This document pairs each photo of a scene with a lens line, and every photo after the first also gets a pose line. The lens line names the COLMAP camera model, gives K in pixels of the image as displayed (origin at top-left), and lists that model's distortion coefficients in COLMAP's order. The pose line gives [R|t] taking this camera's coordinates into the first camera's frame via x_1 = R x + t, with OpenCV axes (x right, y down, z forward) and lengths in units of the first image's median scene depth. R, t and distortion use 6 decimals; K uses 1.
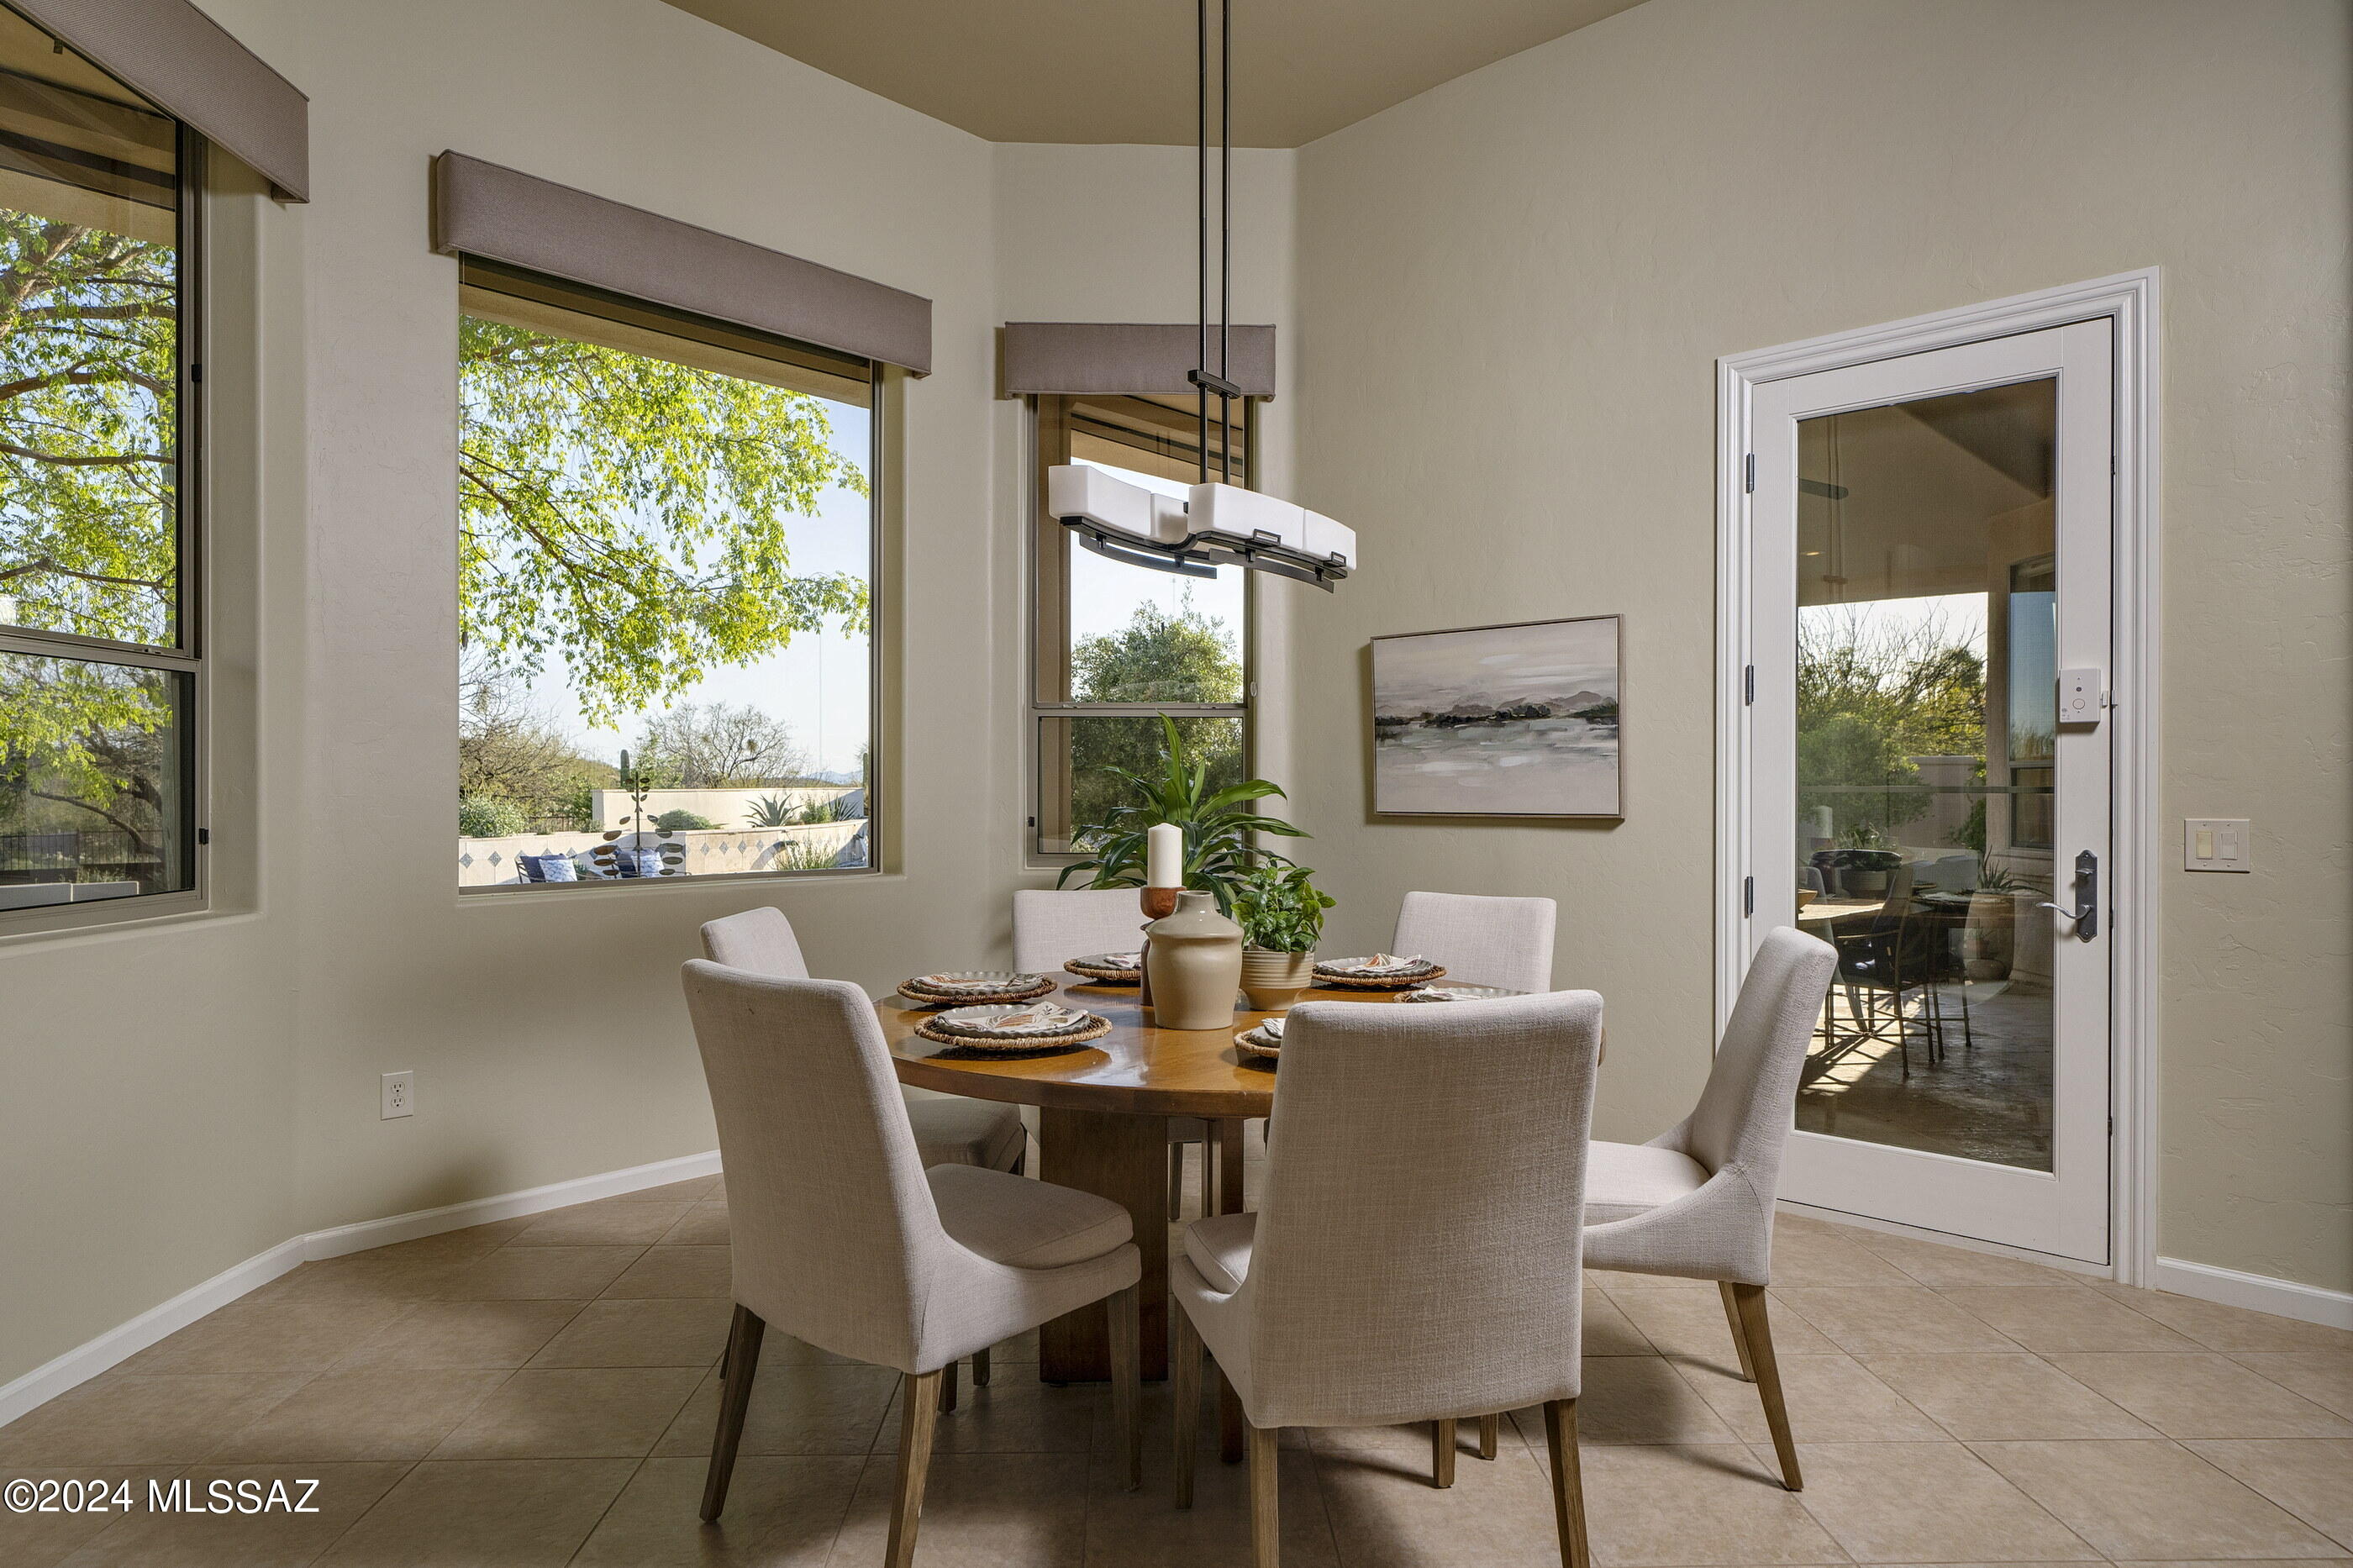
lens RADIAL K [[1366.3, 0, 1172.6], [0, 1366.3, 779.5], [0, 0, 1]] dist [0.002519, -0.000293]
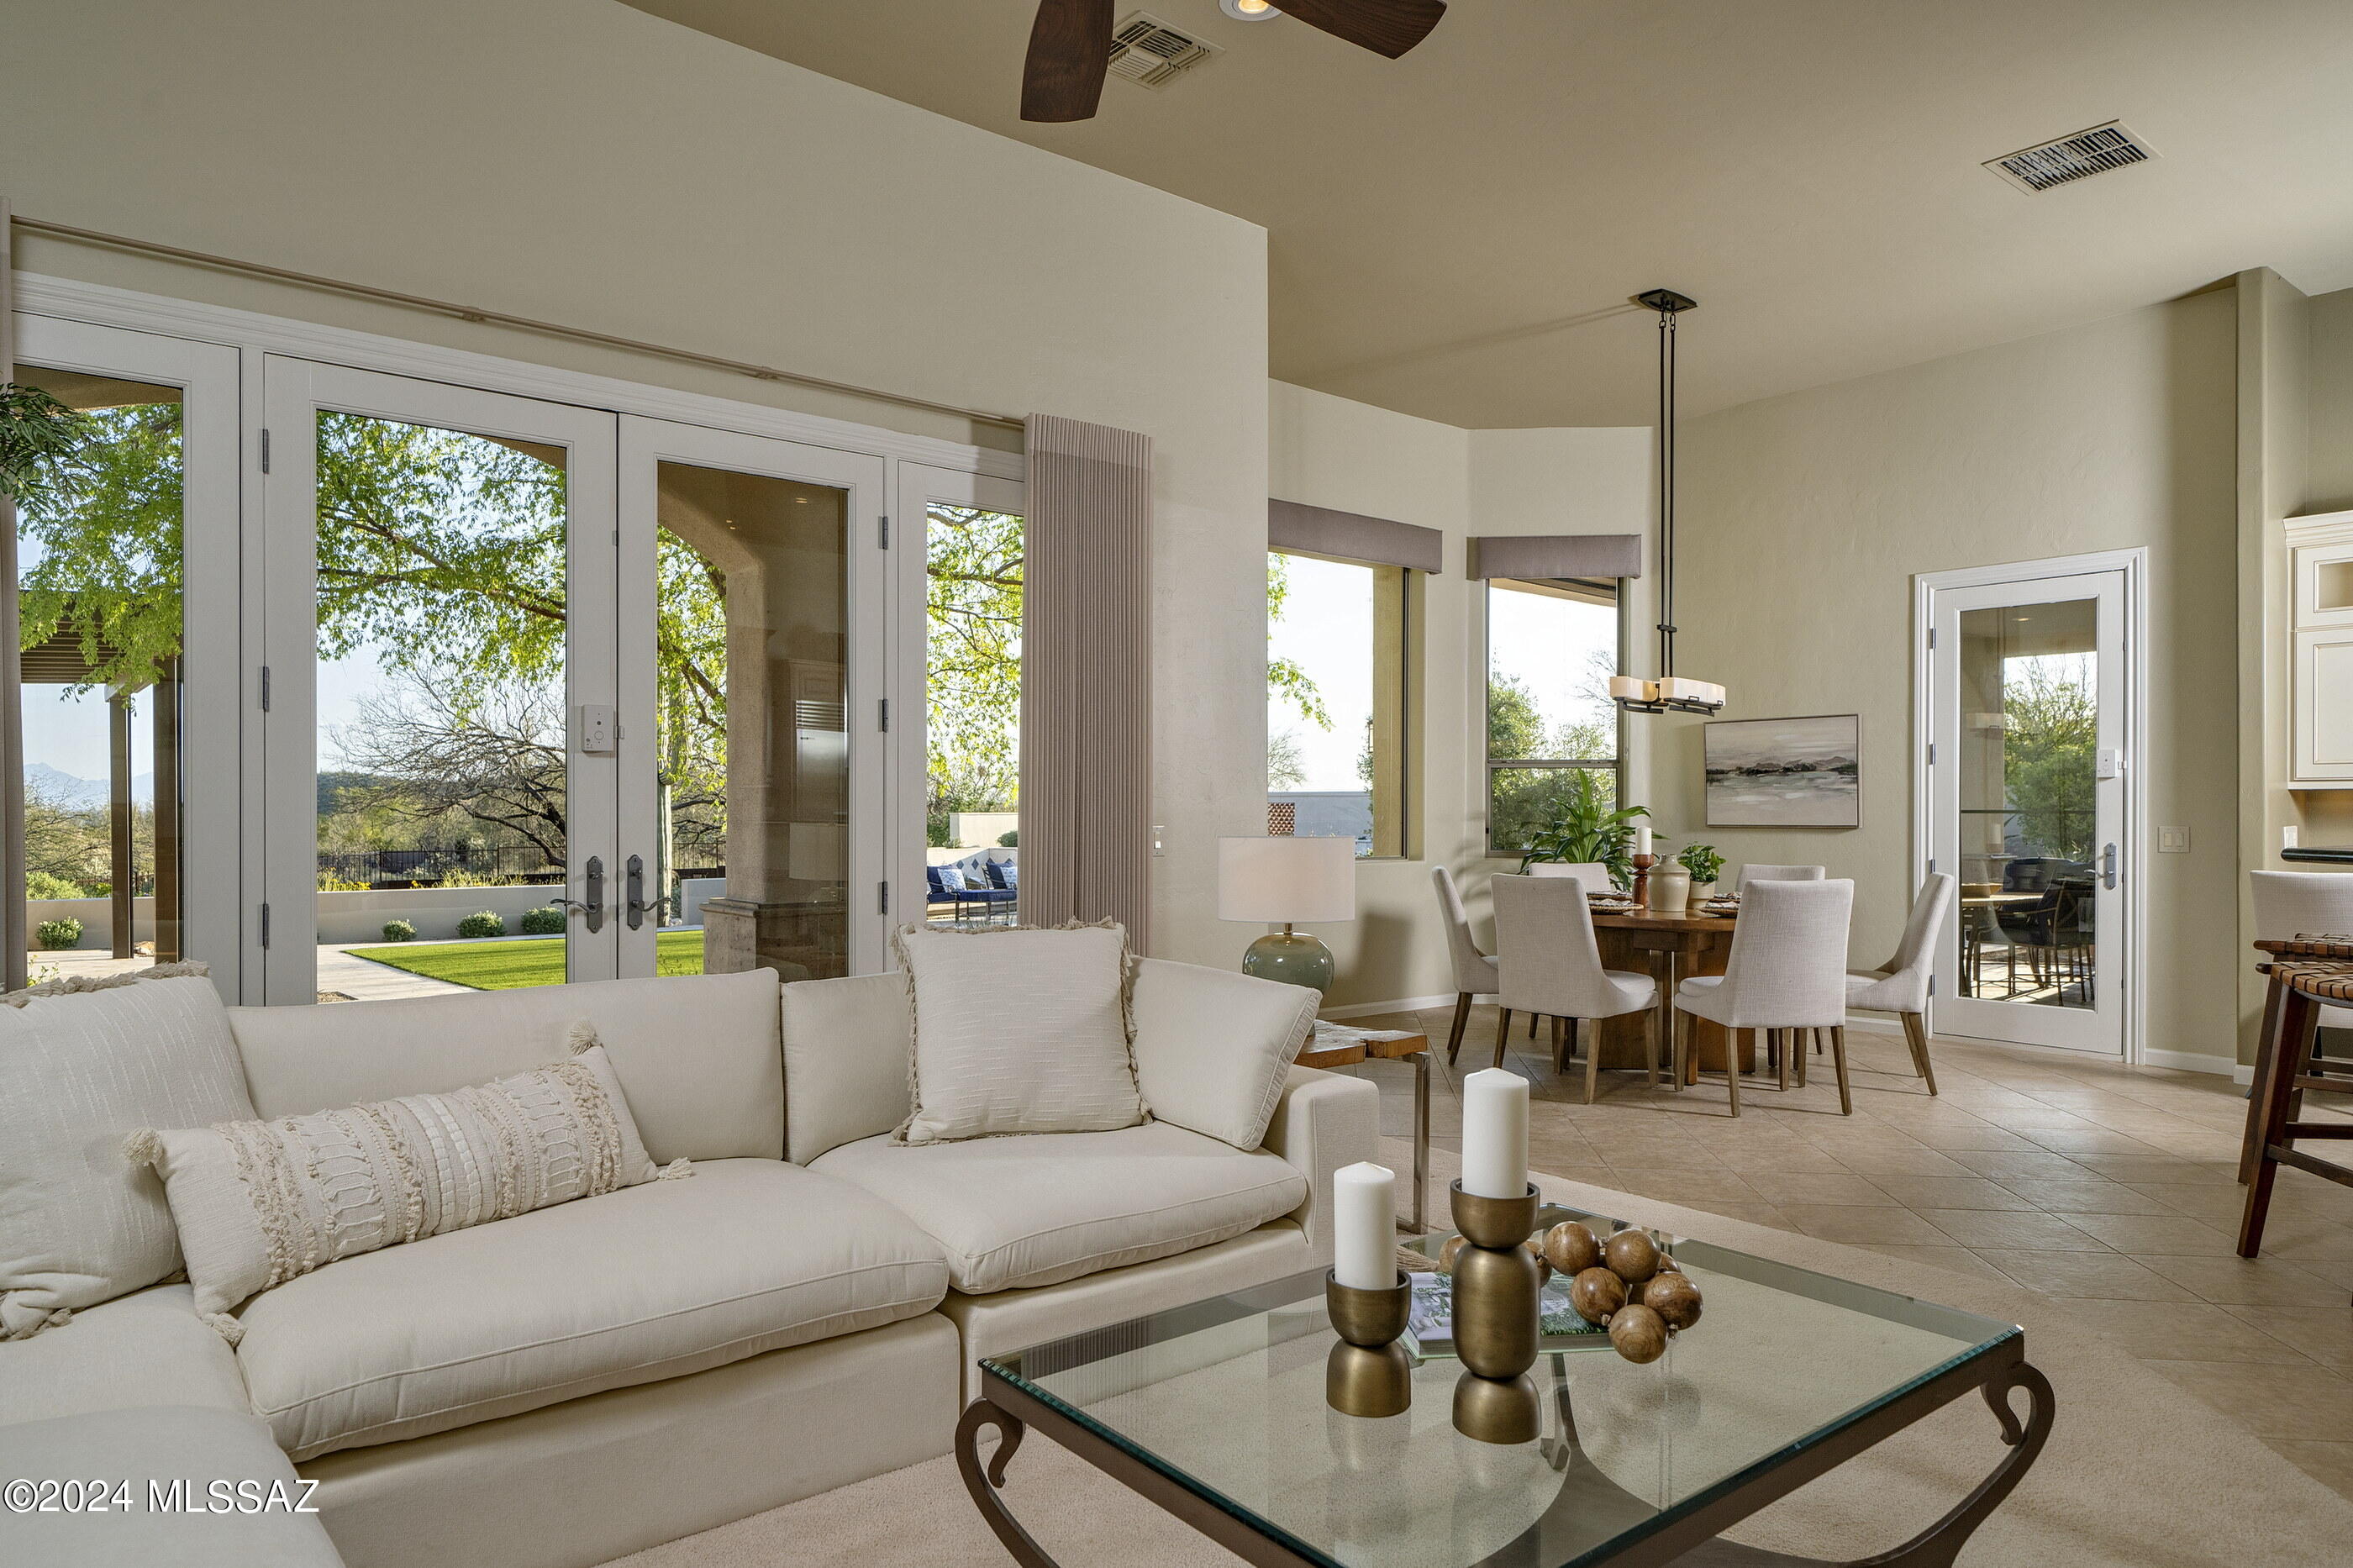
lens RADIAL K [[1422.4, 0, 1181.5], [0, 1422.4, 807.4], [0, 0, 1]] dist [0.001221, 0.001265]
pose [[0.992187, 0.000911, -0.124755, -0.305793], [-0.000586, 0.999996, 0.002637, -0.002621], [0.124757, -0.002544, 0.992184, -0.920045]]
